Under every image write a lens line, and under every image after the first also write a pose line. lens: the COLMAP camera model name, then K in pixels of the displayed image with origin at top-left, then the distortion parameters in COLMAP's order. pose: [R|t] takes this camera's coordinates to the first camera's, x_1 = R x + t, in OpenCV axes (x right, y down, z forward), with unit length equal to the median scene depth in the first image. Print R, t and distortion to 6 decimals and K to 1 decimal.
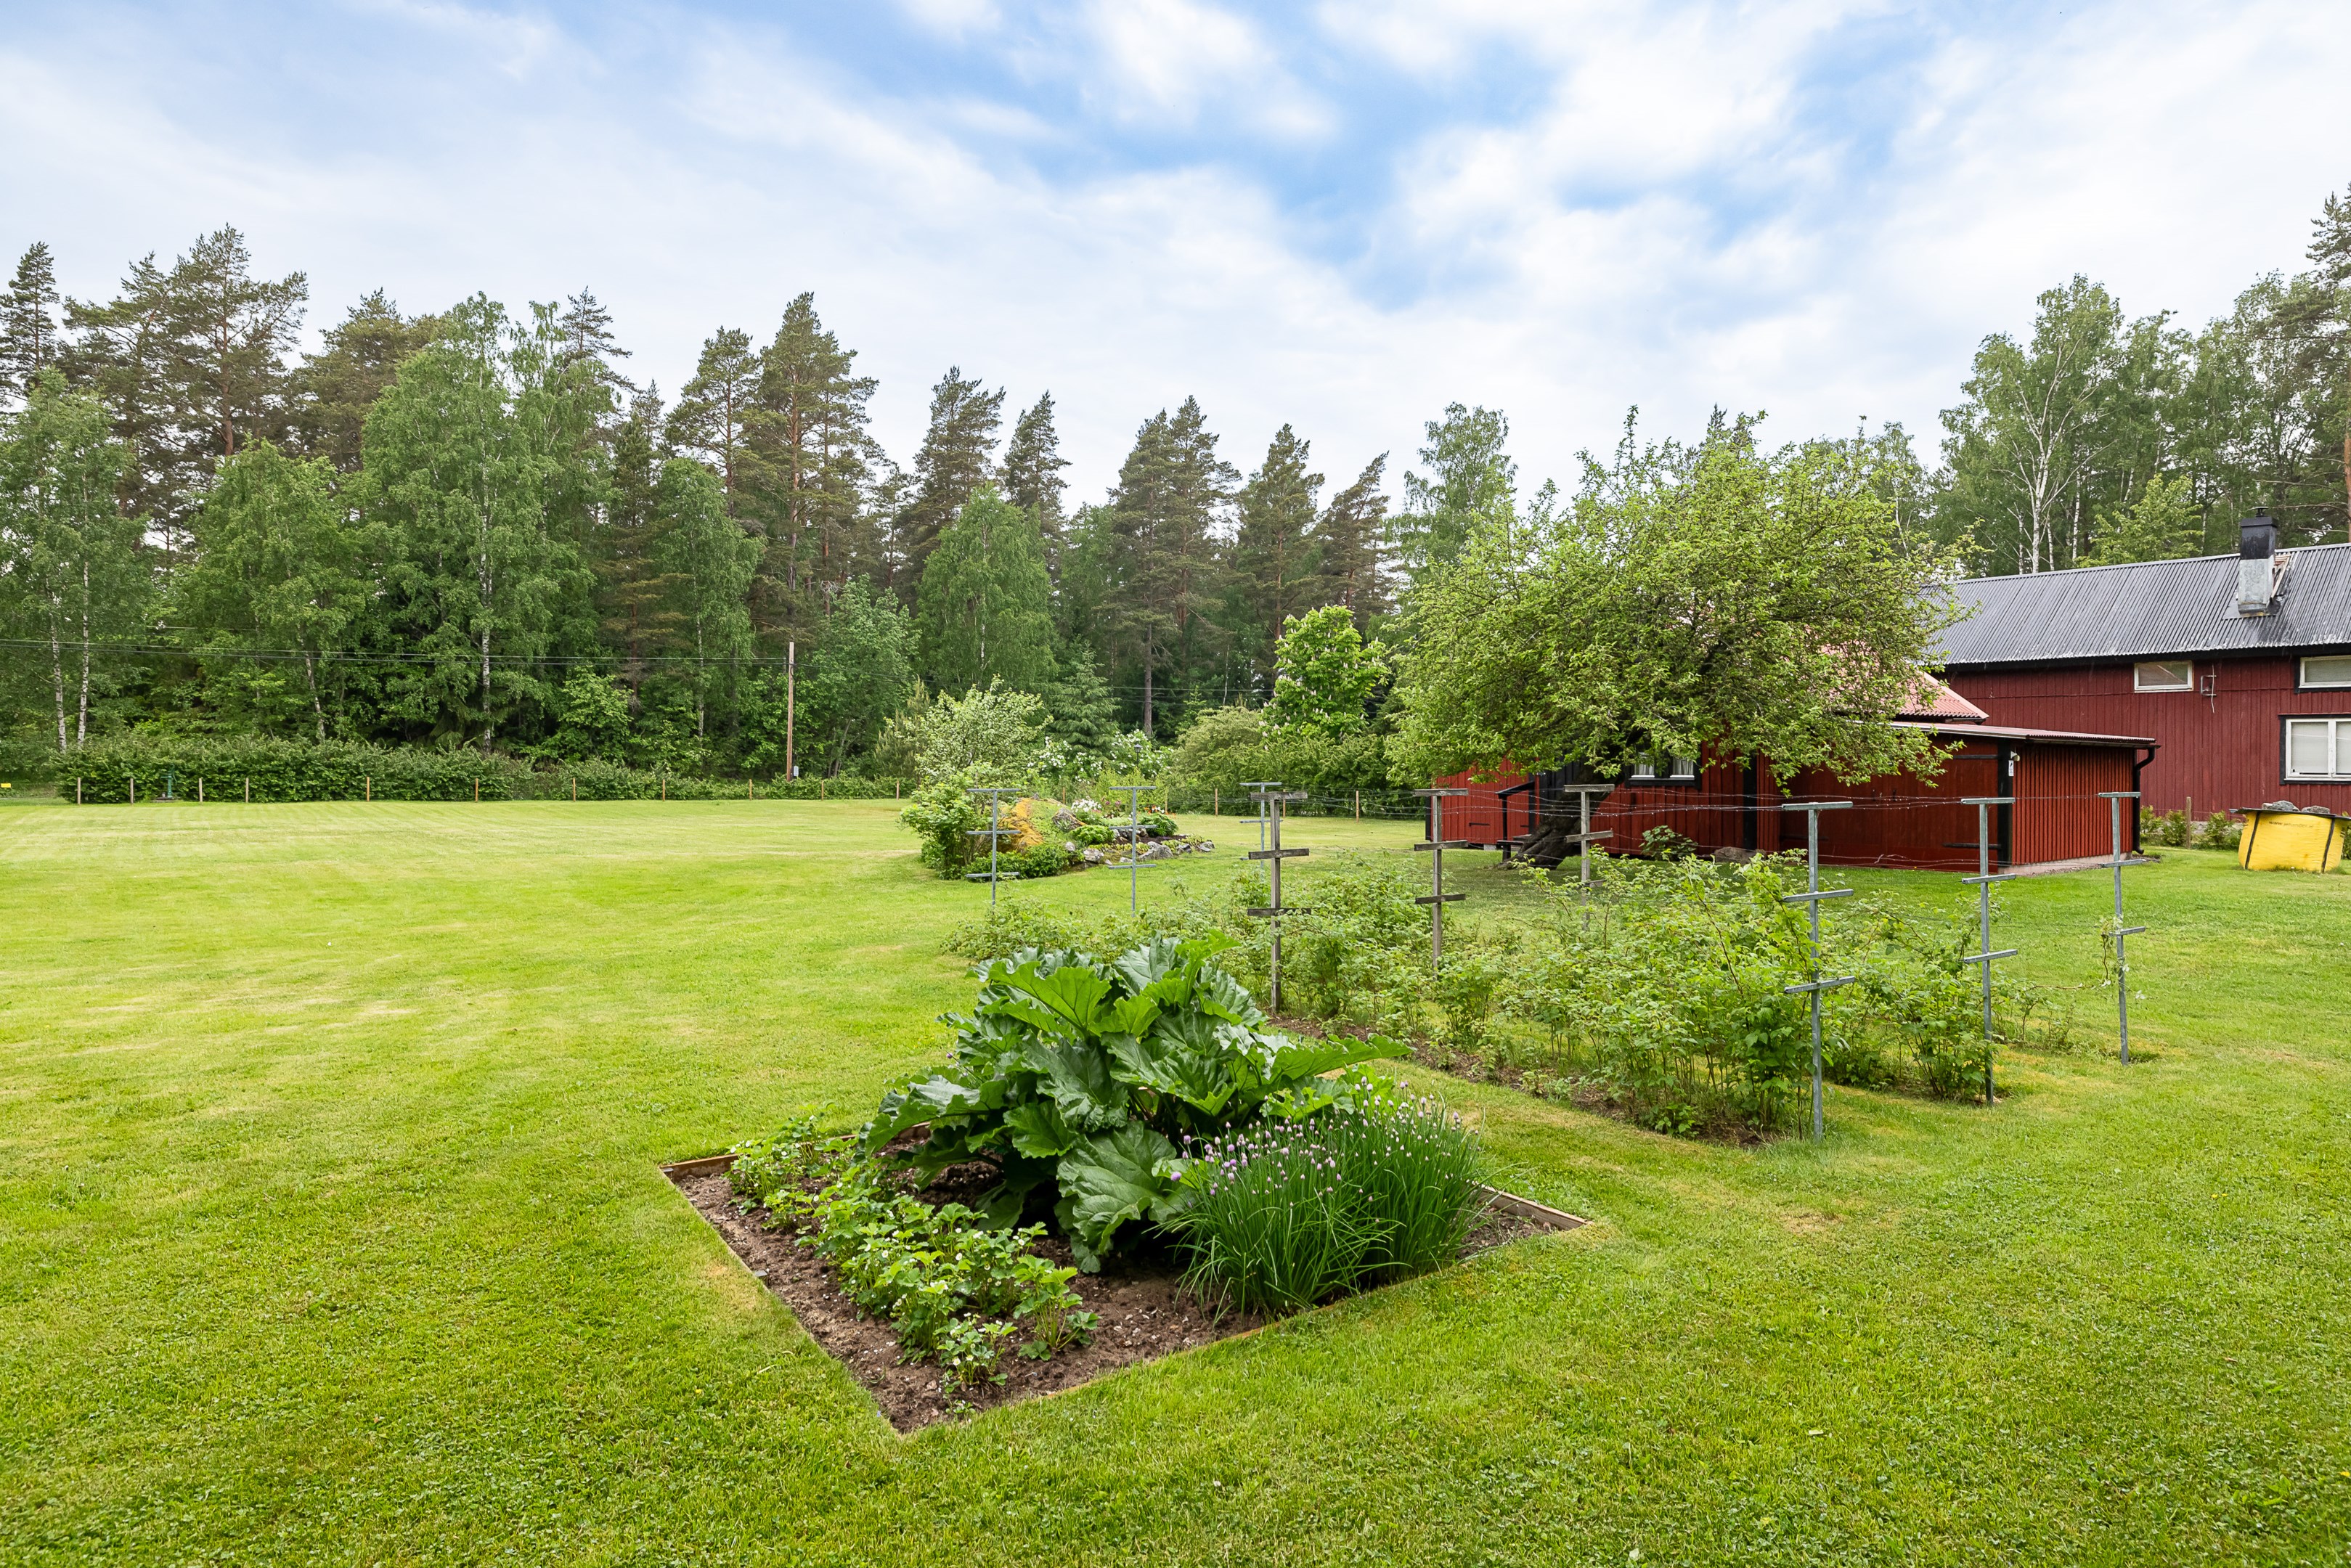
lens RADIAL K [[1301.5, 0, 1168.7], [0, 1301.5, 748.4], [0, 0, 1]] dist [-0.002032, -0.000345]
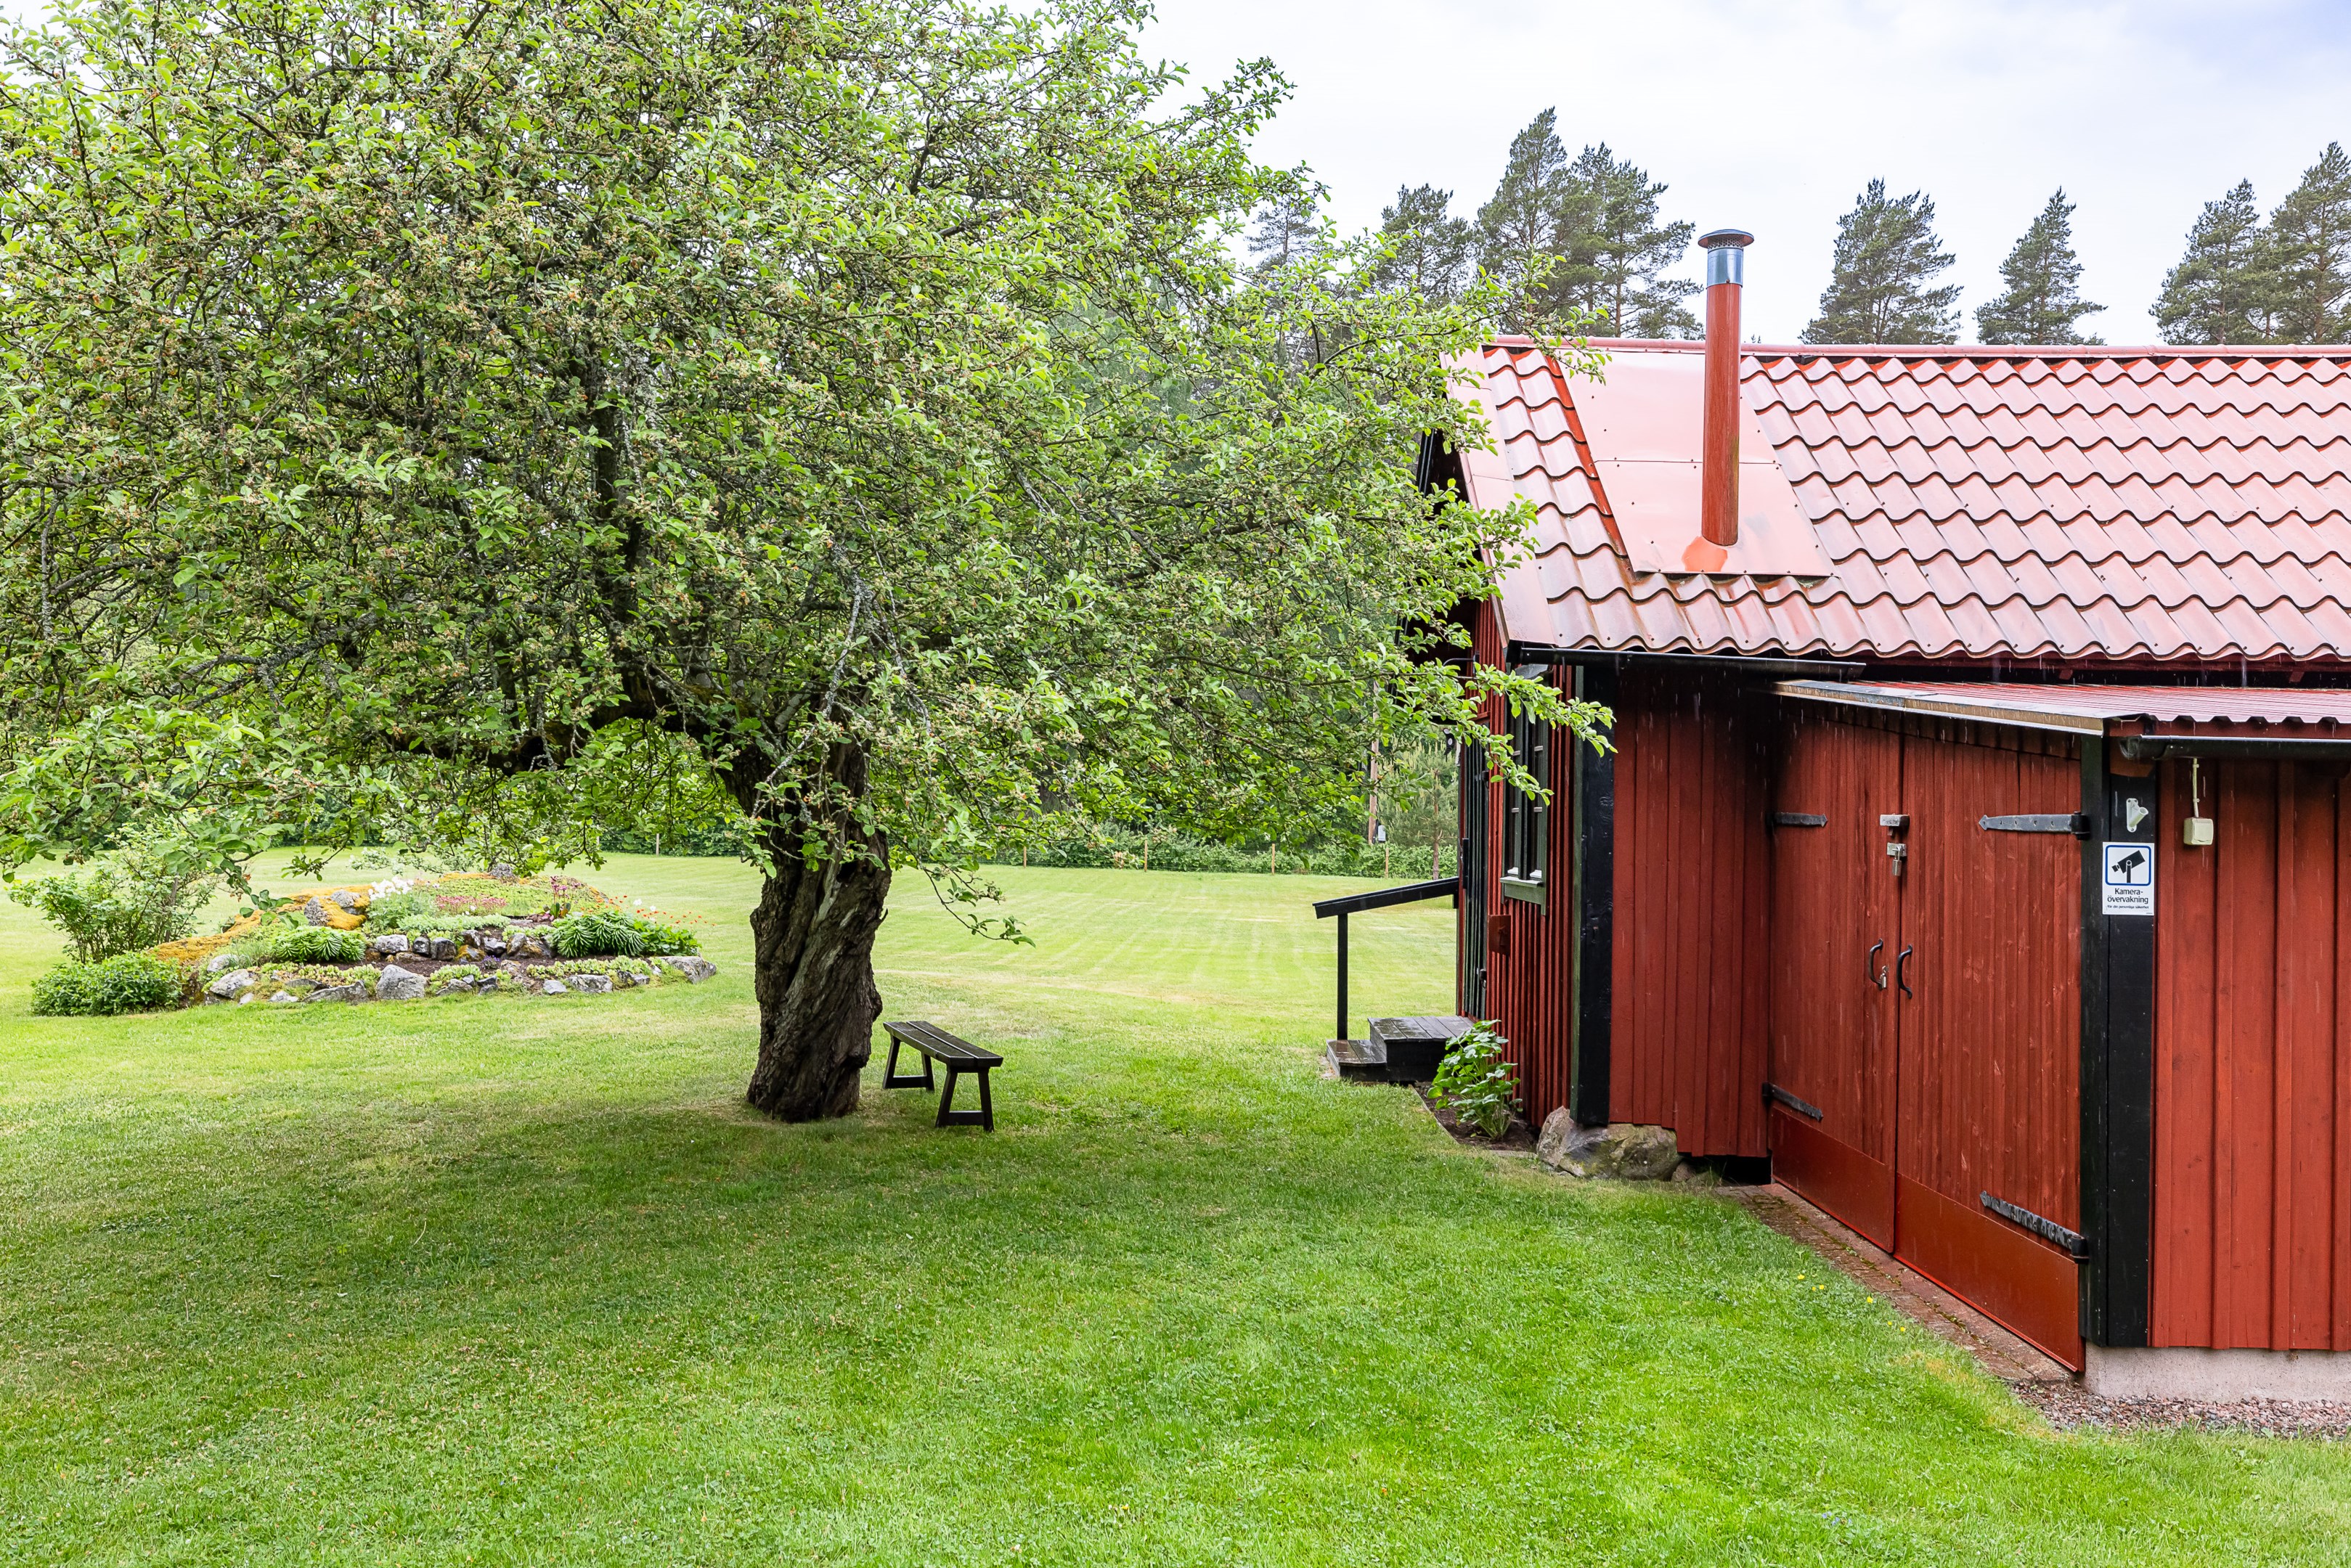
lens RADIAL K [[1849.7, 0, 1175.5], [0, 1849.7, 784.0], [0, 0, 1]] dist [-0.006340, -0.006201]
pose [[0.768222, 0.002480, -0.640179, 0.208694], [-0.010723, 0.999902, -0.008995, 0.001666], [0.640094, 0.013775, 0.768173, 0.197257]]
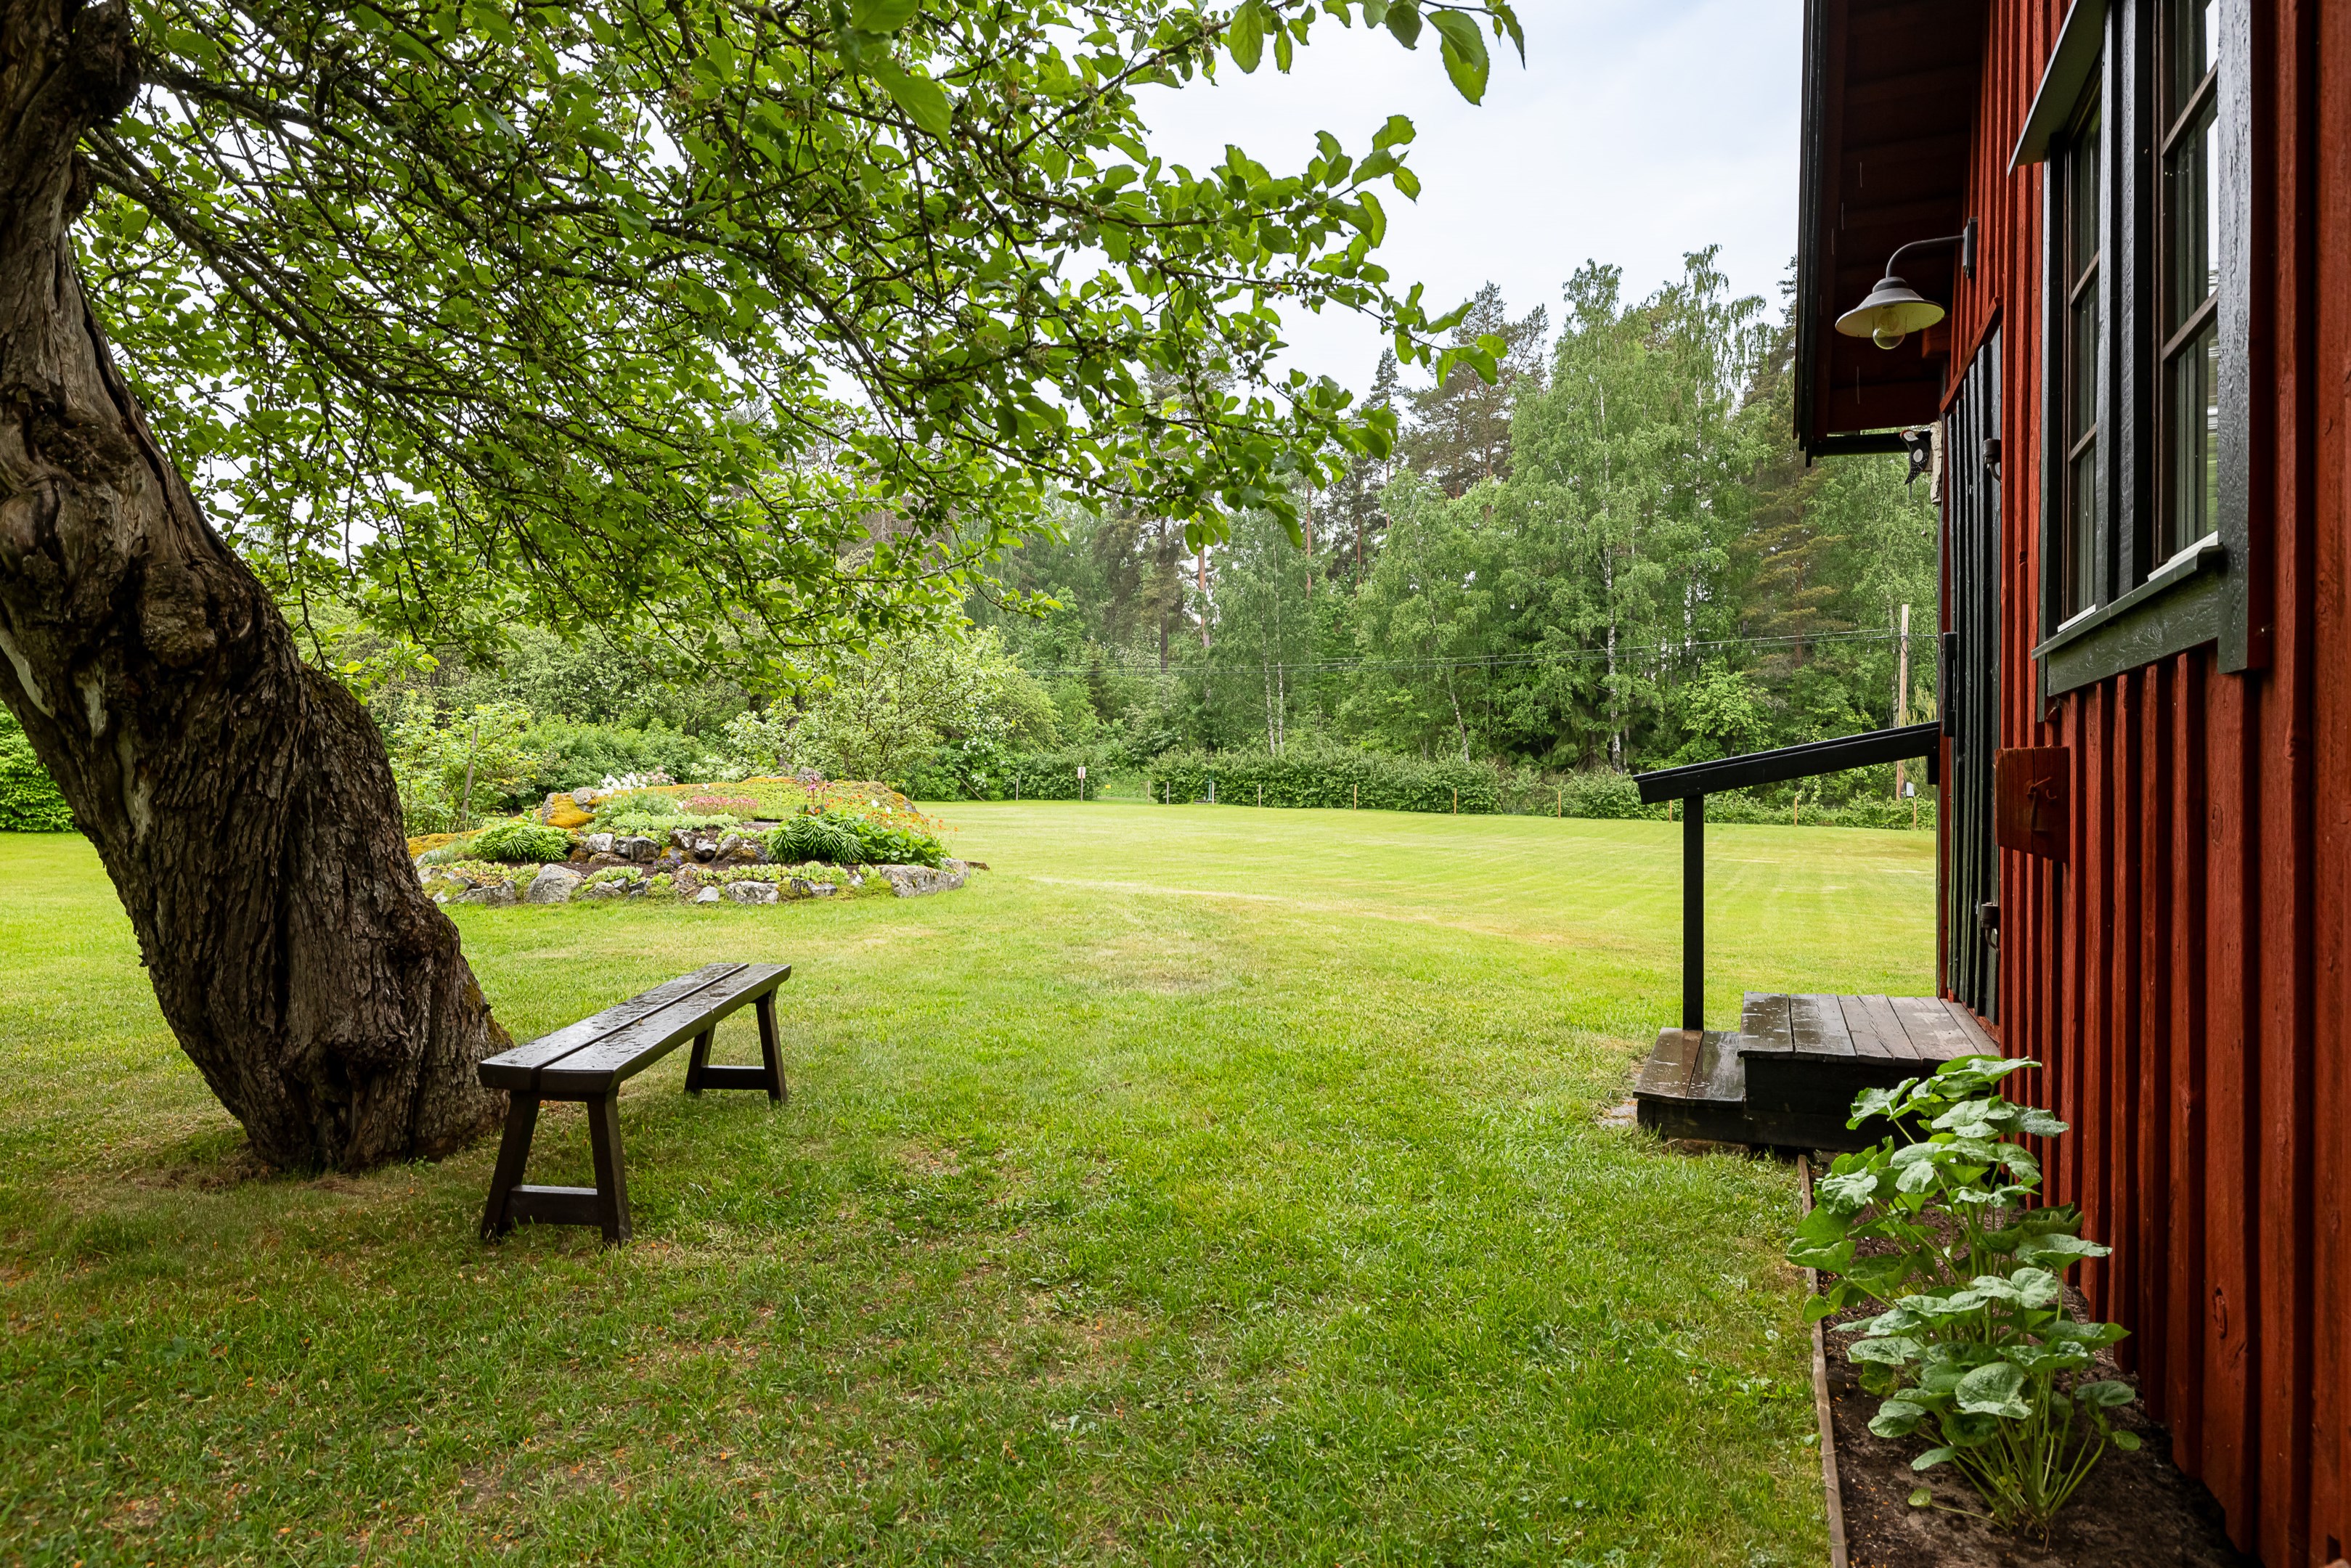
lens RADIAL K [[1339.2, 0, 1175.5], [0, 1339.2, 784.0], [0, 0, 1]] dist [-0.003828, -0.000930]
pose [[0.459316, 0.006515, -0.888249, 0.155787], [-0.004519, 0.999977, 0.004998, 0.011682], [0.888262, 0.001719, 0.459335, 0.289698]]
